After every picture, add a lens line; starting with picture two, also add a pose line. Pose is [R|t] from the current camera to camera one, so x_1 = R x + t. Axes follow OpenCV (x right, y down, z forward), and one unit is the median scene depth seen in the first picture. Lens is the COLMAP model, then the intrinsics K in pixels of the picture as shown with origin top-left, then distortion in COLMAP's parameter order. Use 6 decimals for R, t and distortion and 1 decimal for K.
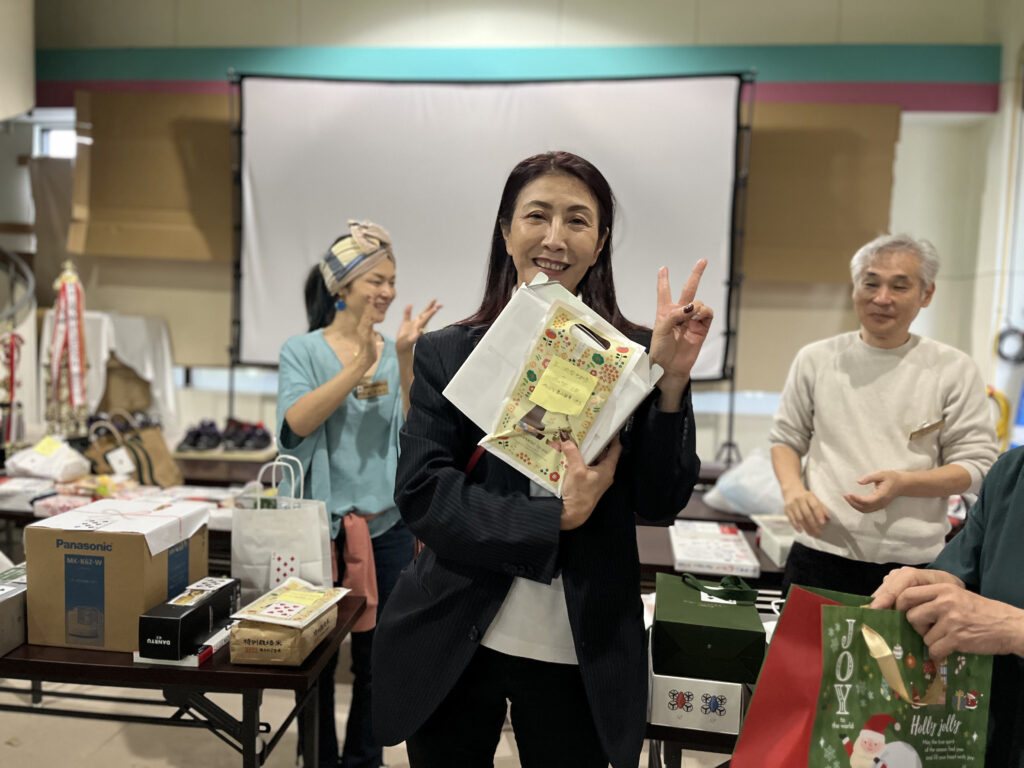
lens RADIAL K [[786.2, 0, 512.0], [0, 786.2, 384.0], [0, 0, 1]] dist [0.069465, -0.100719]
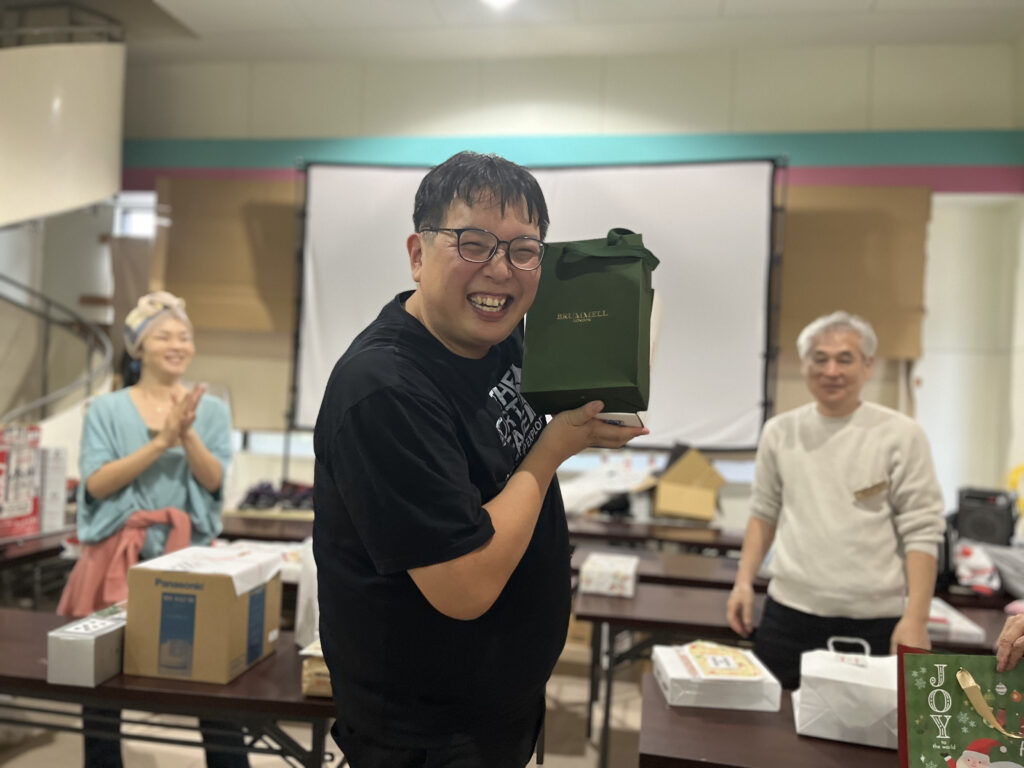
lens RADIAL K [[786.2, 0, 512.0], [0, 786.2, 384.0], [0, 0, 1]] dist [0.069465, -0.100719]
pose [[0.998654, 0.008490, -0.051160, -0.004722], [-0.012932, 0.996114, -0.087120, 0.005074], [0.050221, 0.087664, 0.994883, -0.053646]]
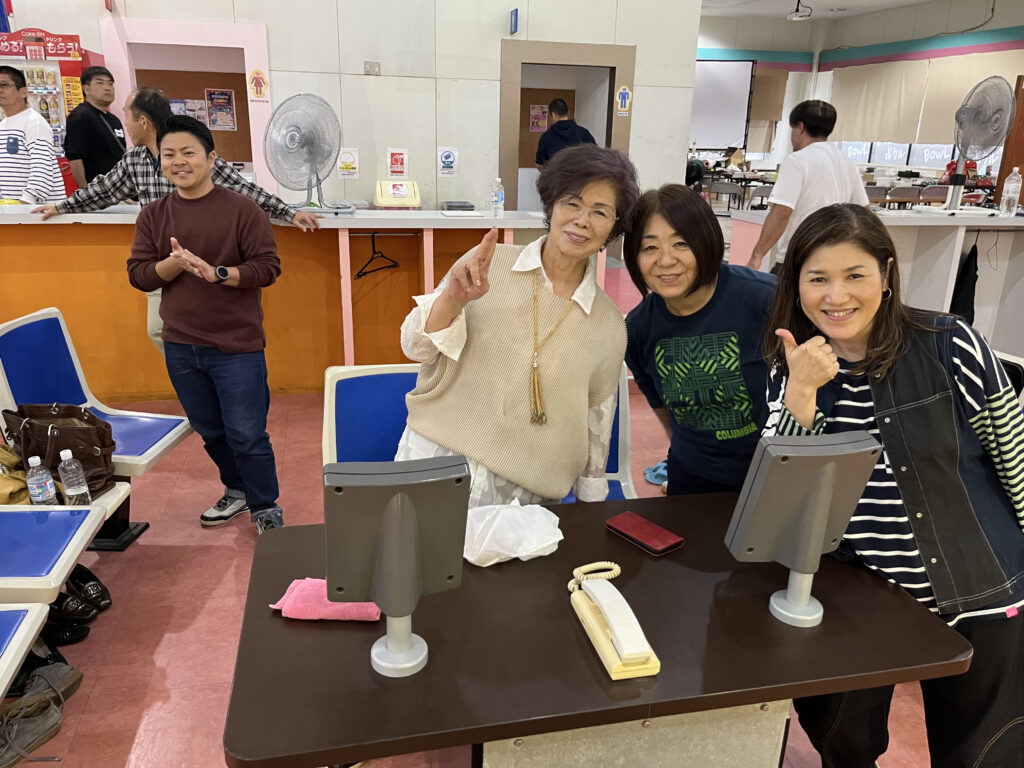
lens RADIAL K [[776.5, 0, 512.0], [0, 776.5, 384.0], [0, 0, 1]] dist [0.060731, -0.093948]
pose [[0.945672, -0.110391, 0.305809, -2.576429], [0.034677, 0.969475, 0.242726, 0.173292], [-0.323269, -0.218934, 0.920633, -2.901538]]
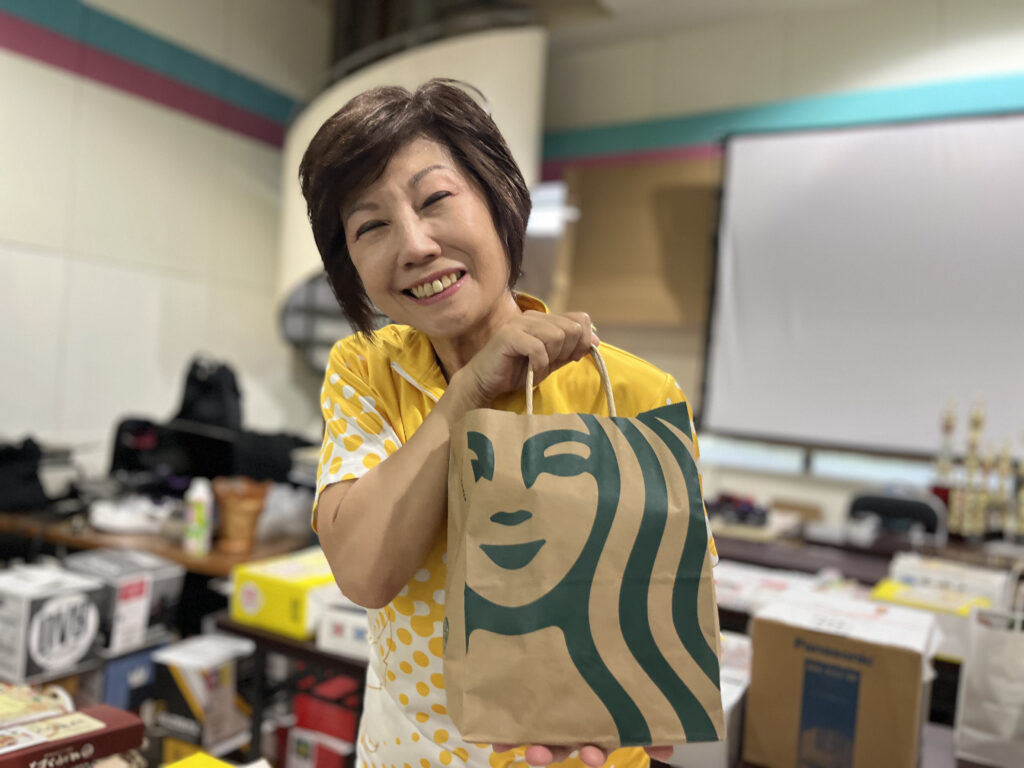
lens RADIAL K [[781.5, 0, 508.0], [0, 781.5, 388.3], [0, 0, 1]] dist [0.066606, -0.095506]
pose [[0.903729, 0.033366, -0.426803, -0.218597], [-0.069600, 0.995146, -0.069577, 0.007904], [0.422410, 0.092584, 0.901664, 0.054819]]
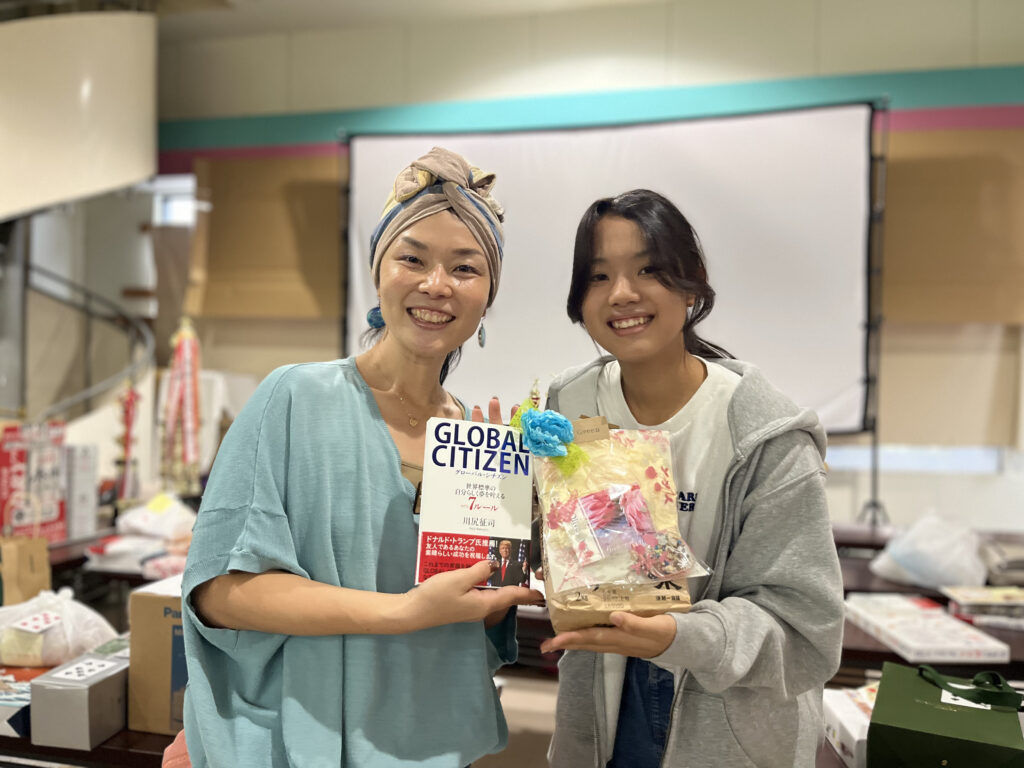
lens RADIAL K [[781.5, 0, 508.0], [0, 781.5, 388.3], [0, 0, 1]] dist [0.066606, -0.095506]
pose [[0.992933, -0.016048, -0.117589, -0.039772], [0.007584, 0.997370, -0.072074, 0.008861], [0.118437, 0.070673, 0.990443, 0.073028]]
